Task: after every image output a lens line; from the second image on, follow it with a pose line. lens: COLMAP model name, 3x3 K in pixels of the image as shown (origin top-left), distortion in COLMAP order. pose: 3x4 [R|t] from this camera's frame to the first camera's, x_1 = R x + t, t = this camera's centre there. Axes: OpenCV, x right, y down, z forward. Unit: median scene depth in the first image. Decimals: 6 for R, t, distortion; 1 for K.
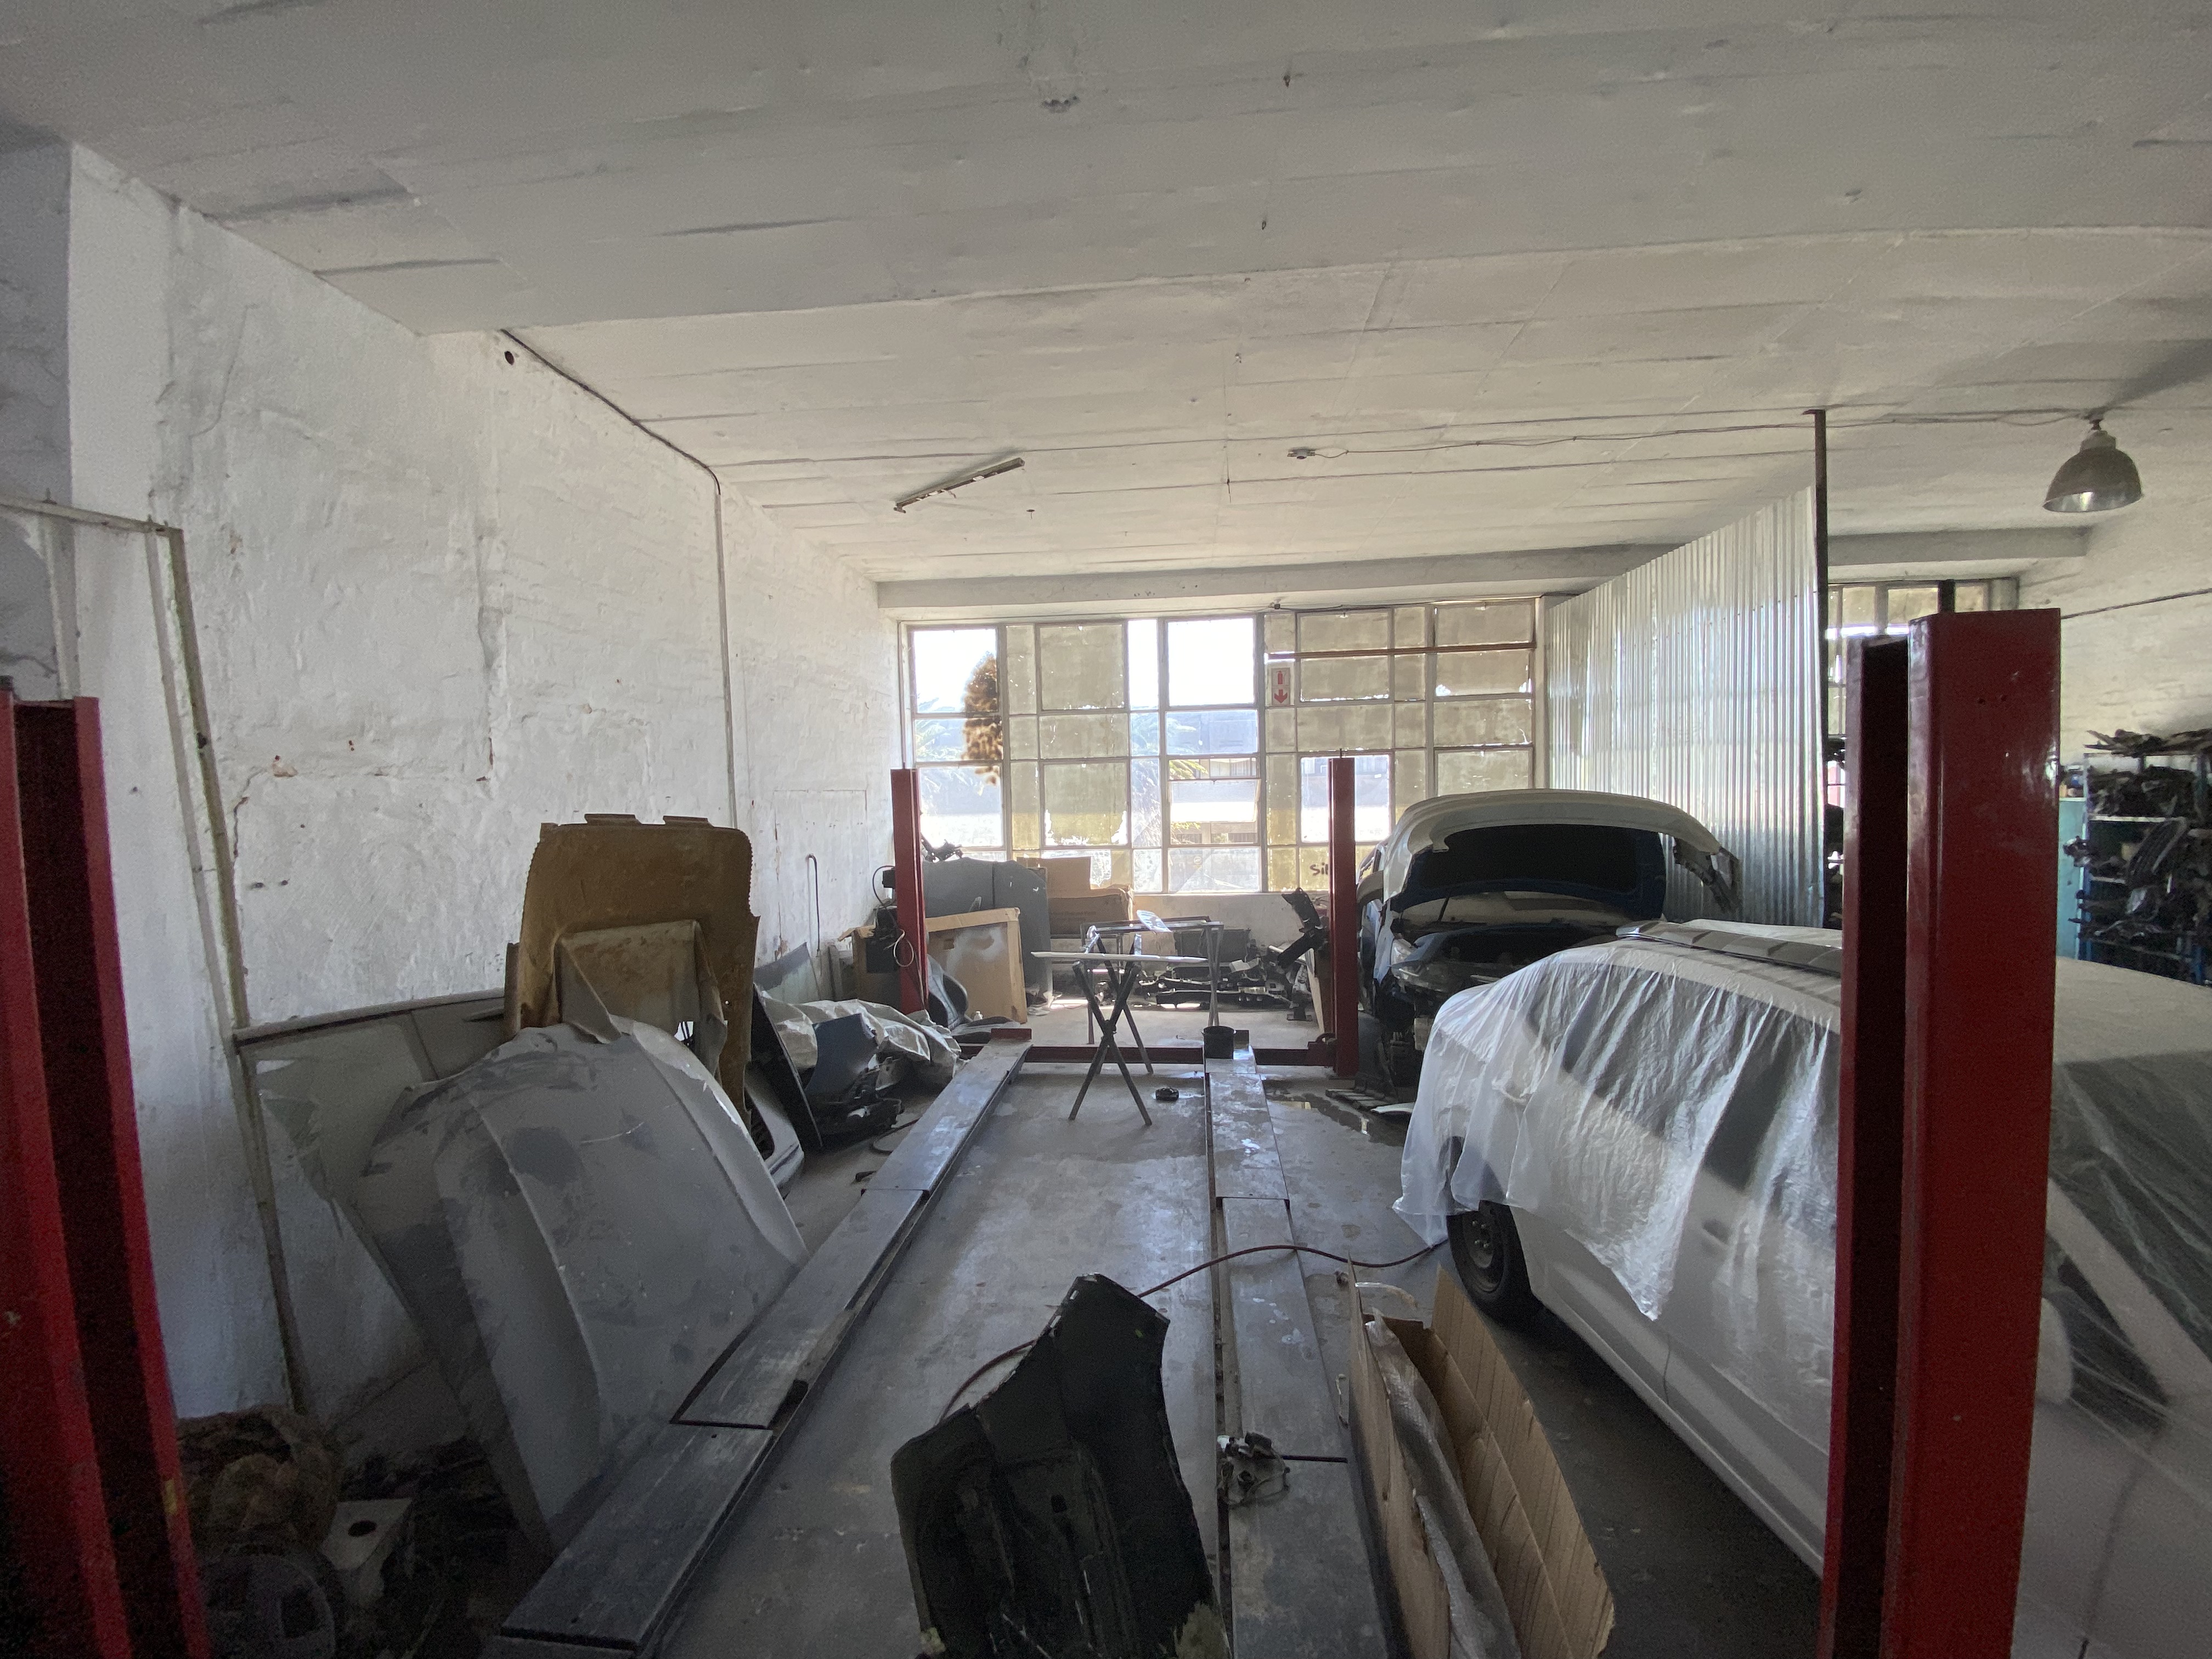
lens RADIAL K [[891.2, 0, 1091.5], [0, 891.2, 841.2], [0, 0, 1]] dist [-0.029318, -0.003479]
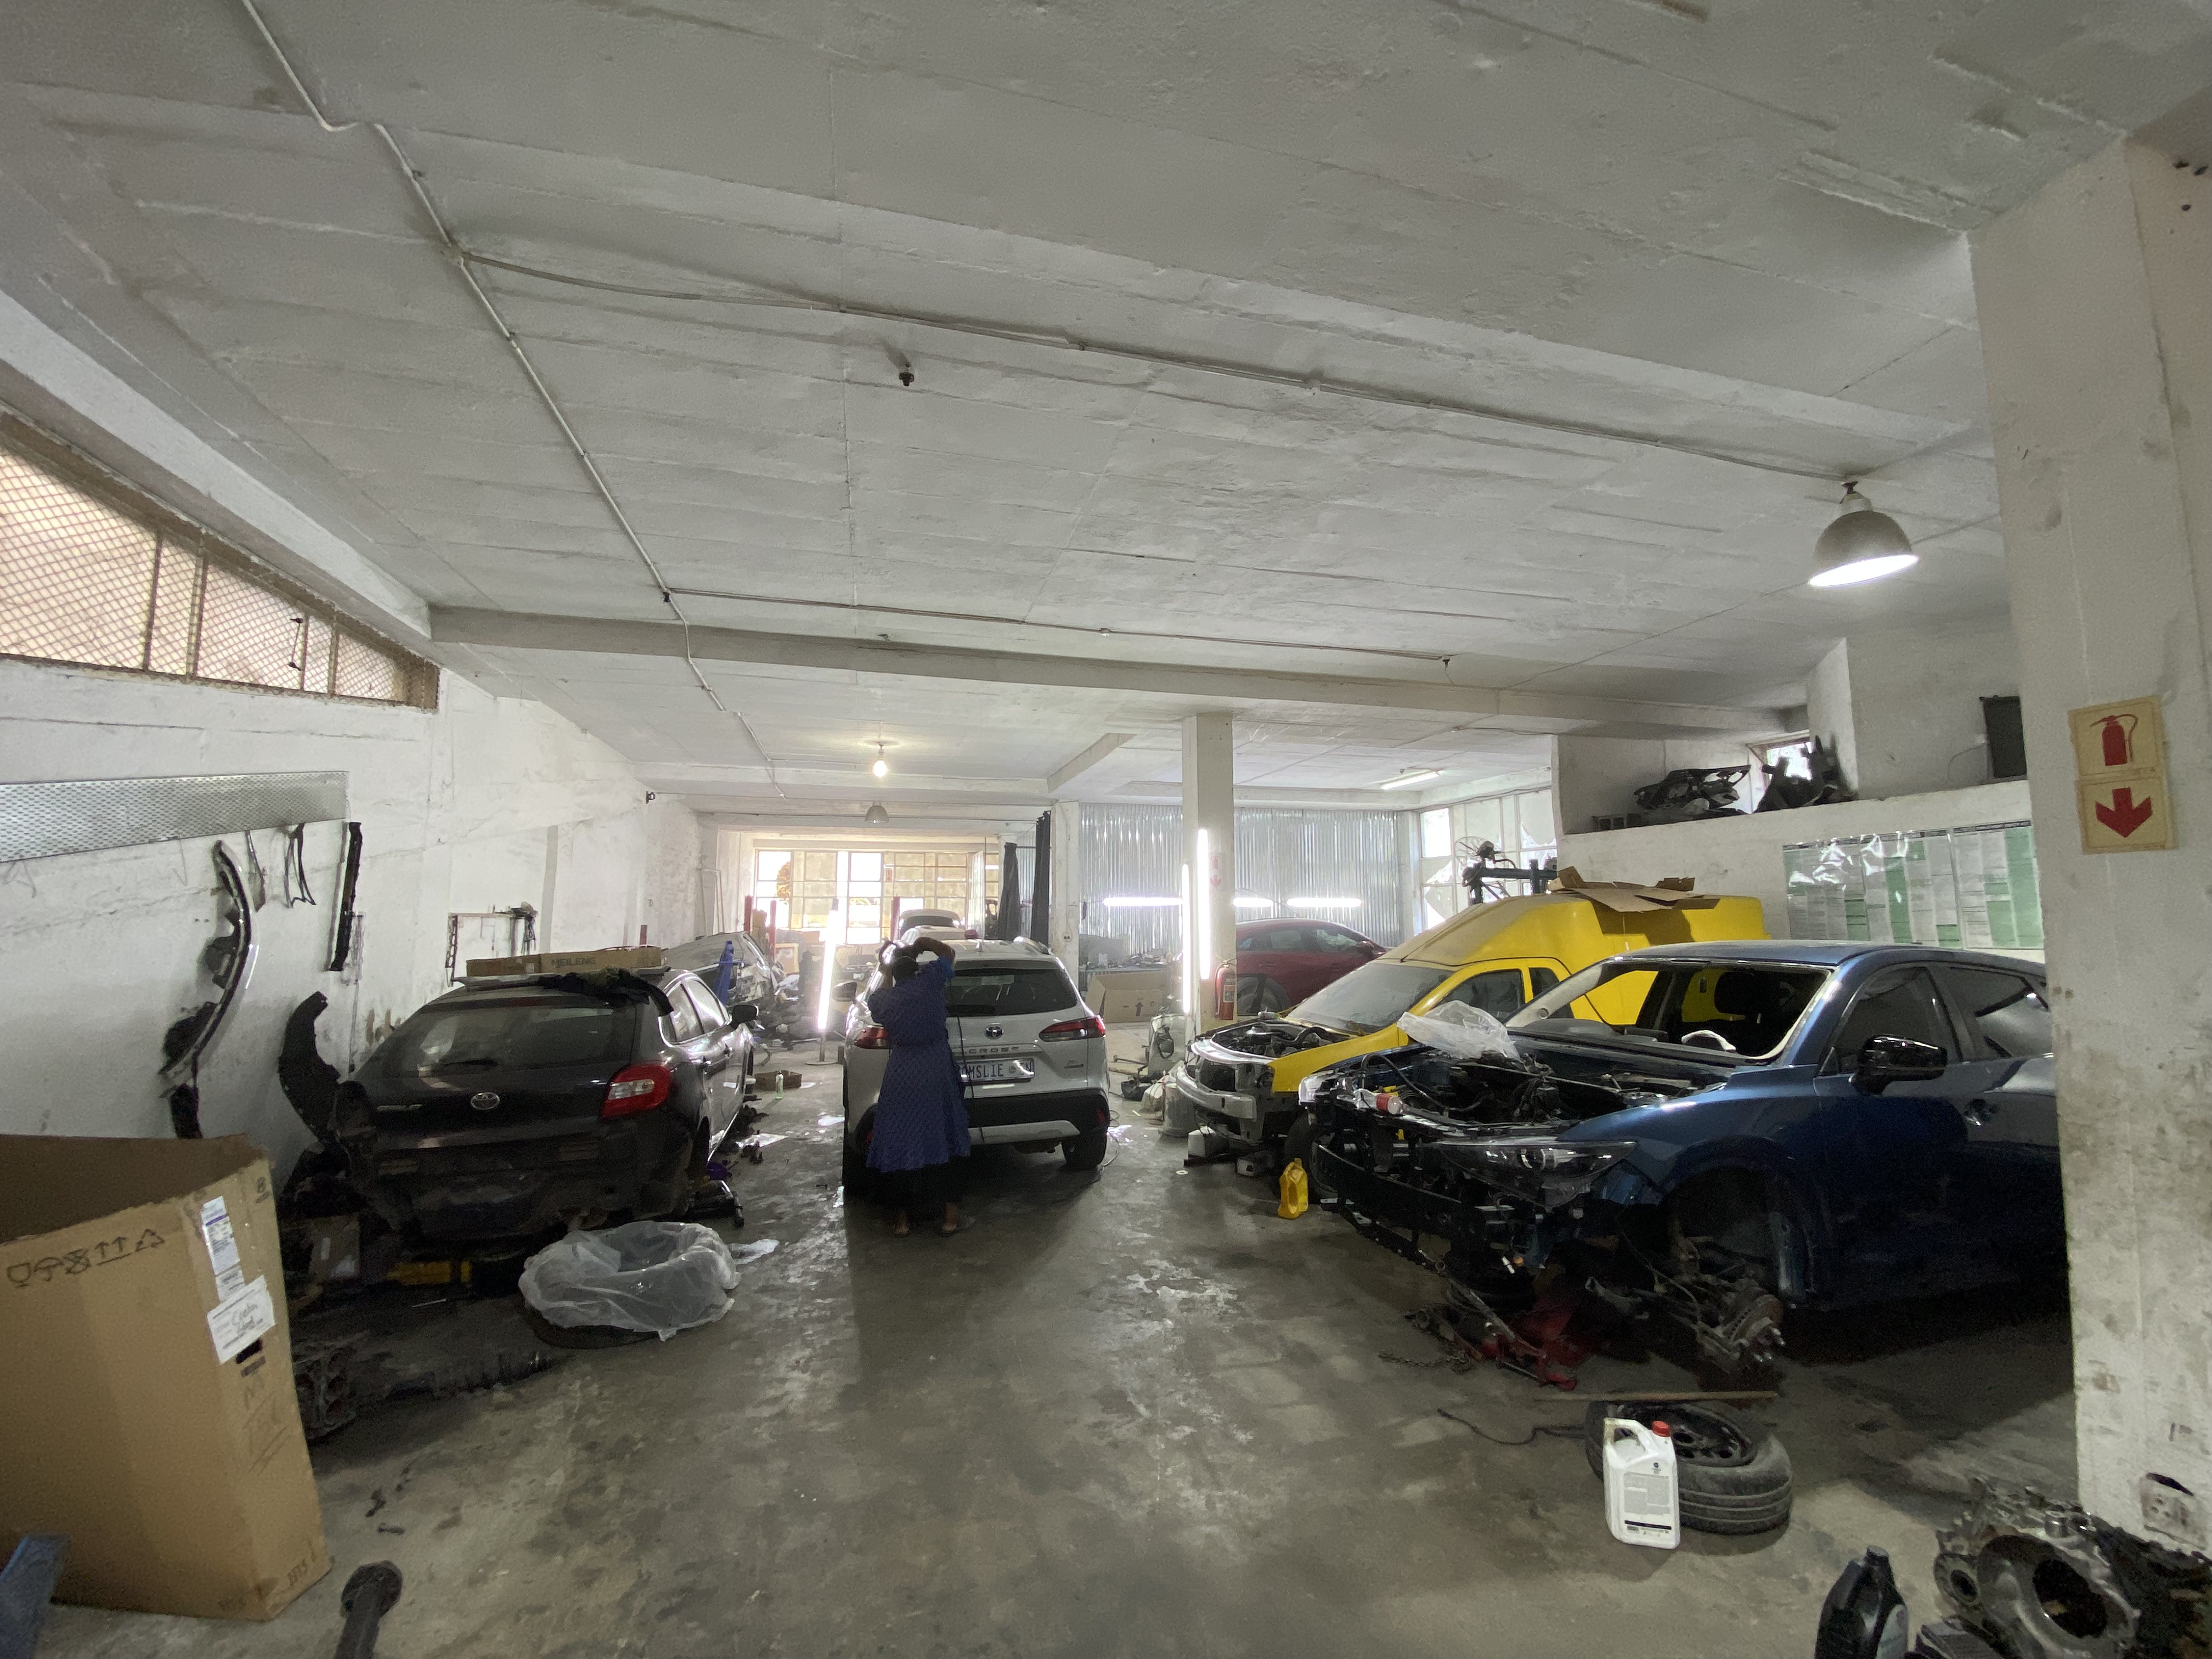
lens RADIAL K [[886.0, 0, 1109.0], [0, 886.0, 830.8], [0, 0, 1]] dist [0.011004, -0.016475]
pose [[0.929445, 0.065189, 0.363157, -0.287660], [-0.007317, 0.987331, -0.158505, 0.224282], [-0.368889, 0.144665, 0.918146, -3.090753]]
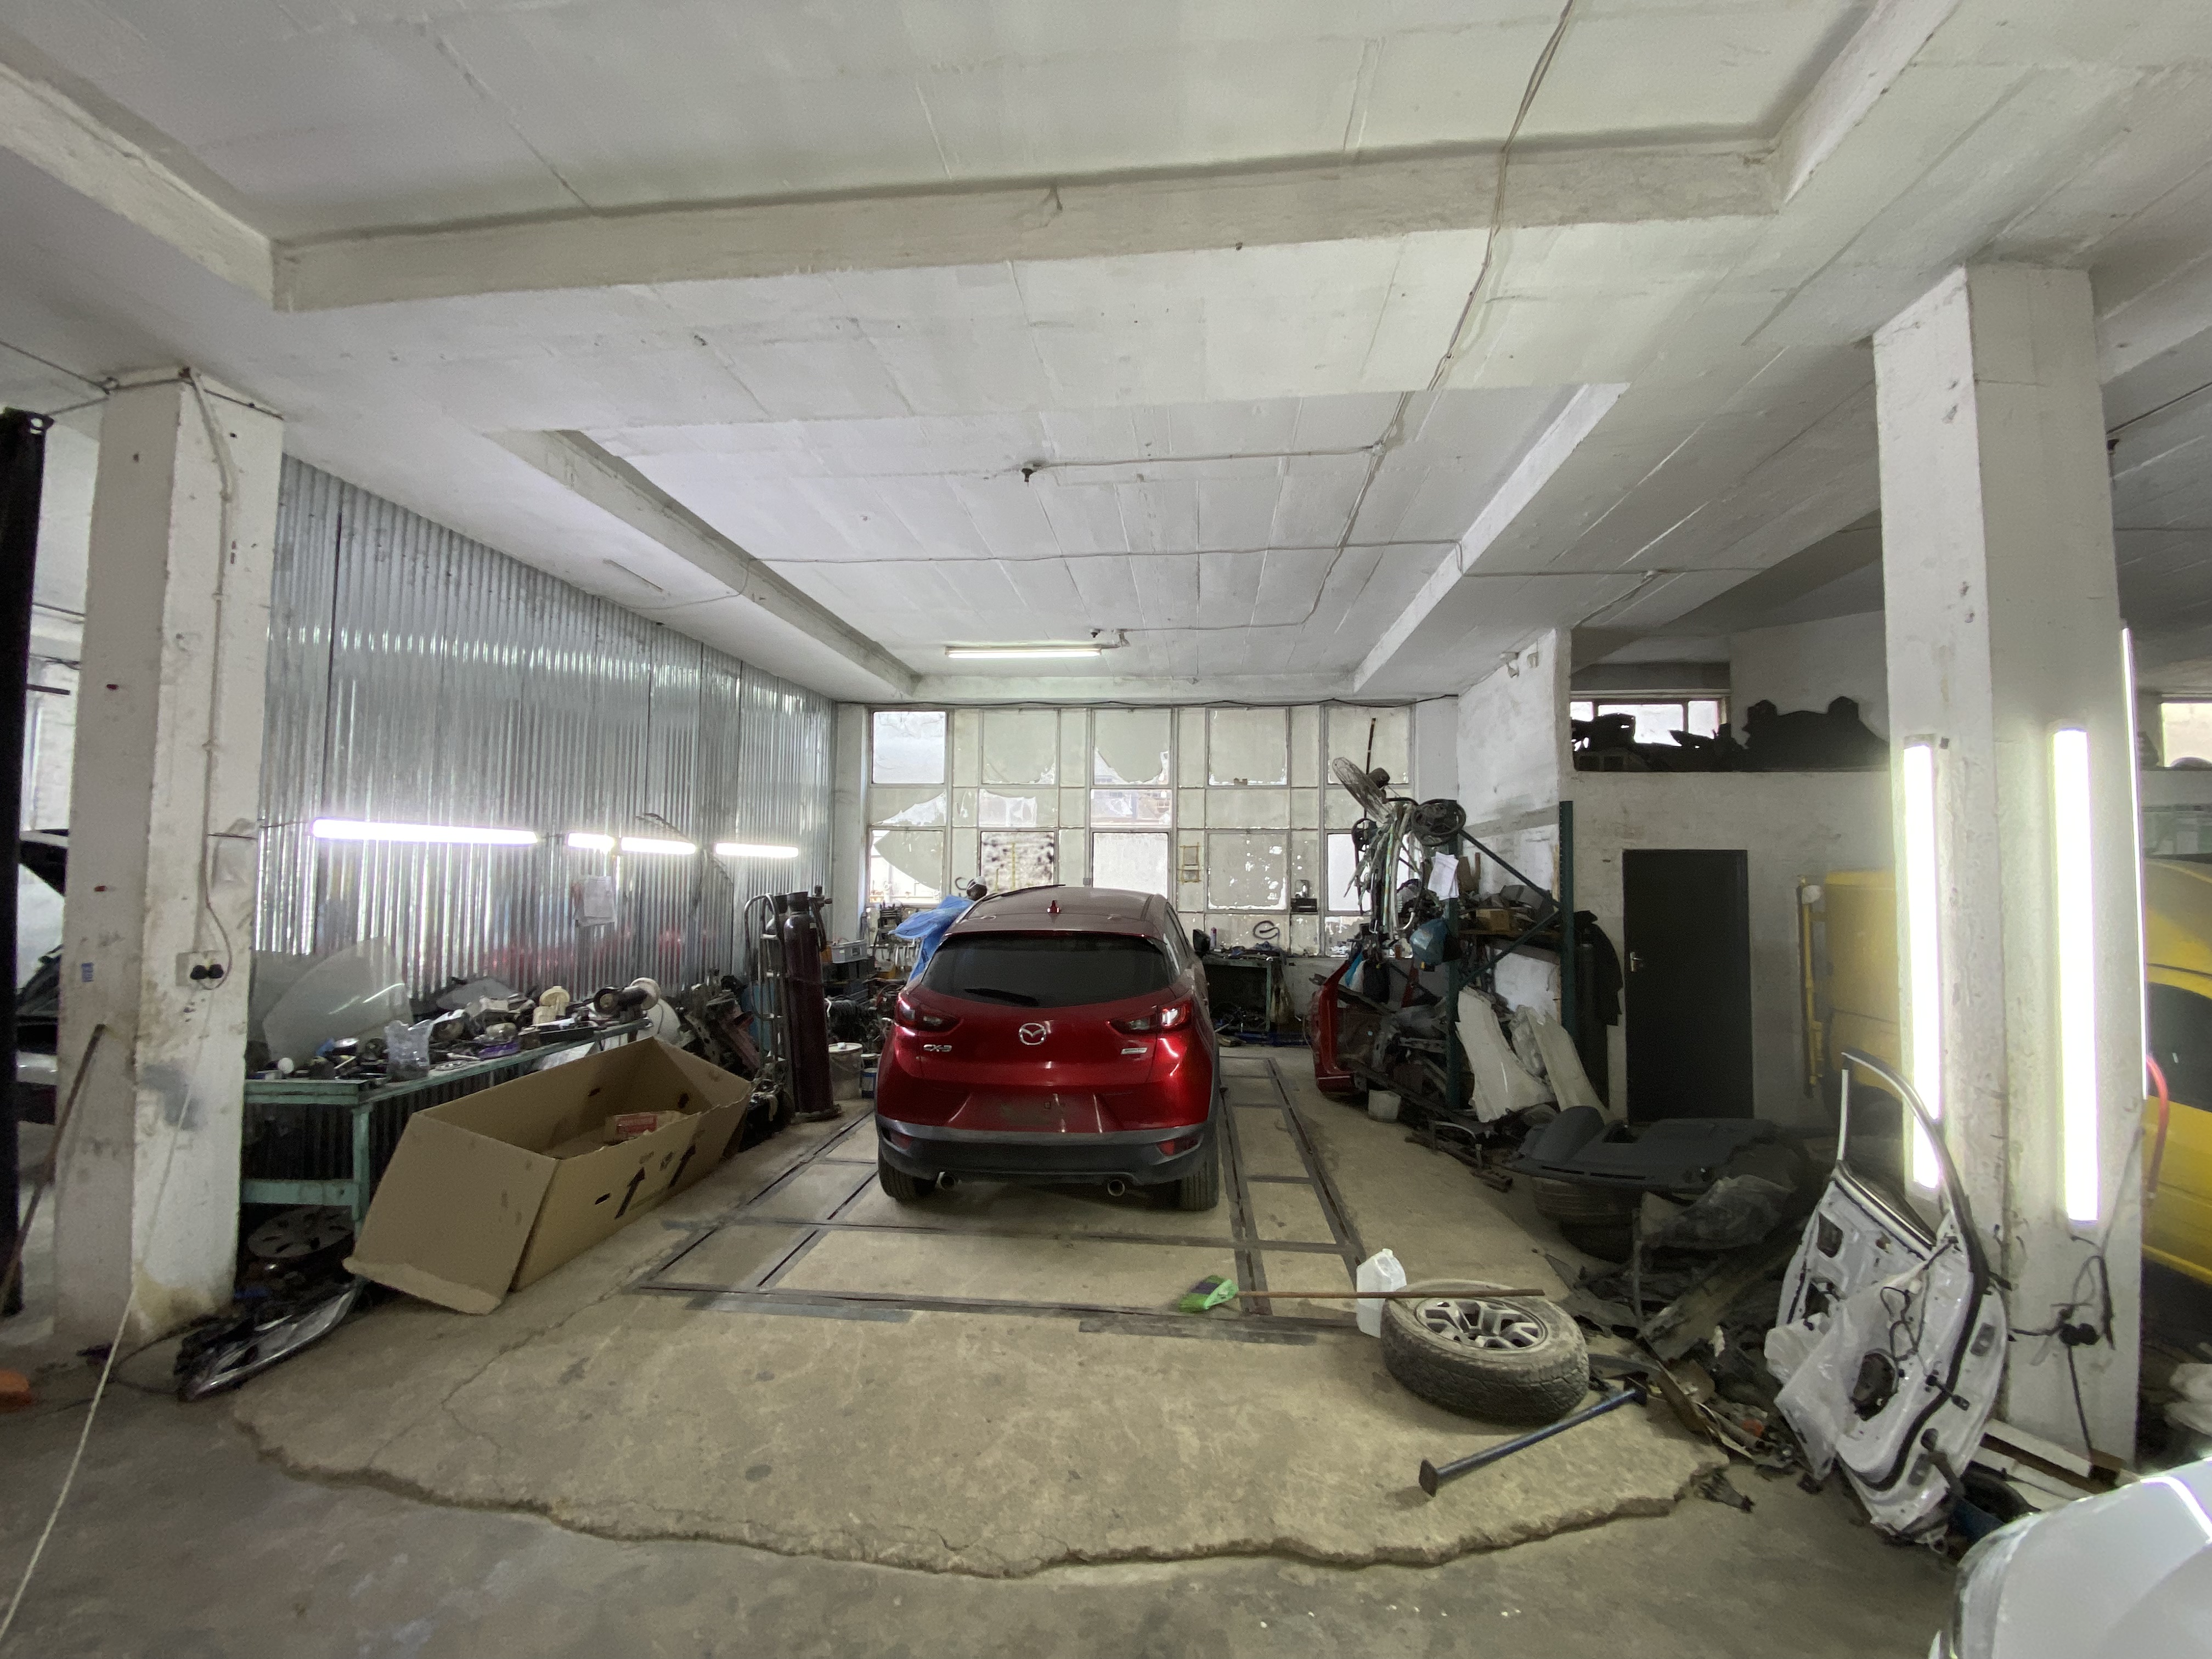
lens RADIAL K [[886.0, 0, 1109.2], [0, 886.0, 832.3], [0, 0, 1]] dist [0.011004, -0.016475]
pose [[-0.030948, 0.078241, 0.996454, -0.122988], [0.046314, 0.995973, -0.076765, 0.132023], [-0.998447, 0.043774, -0.034447, -1.635109]]
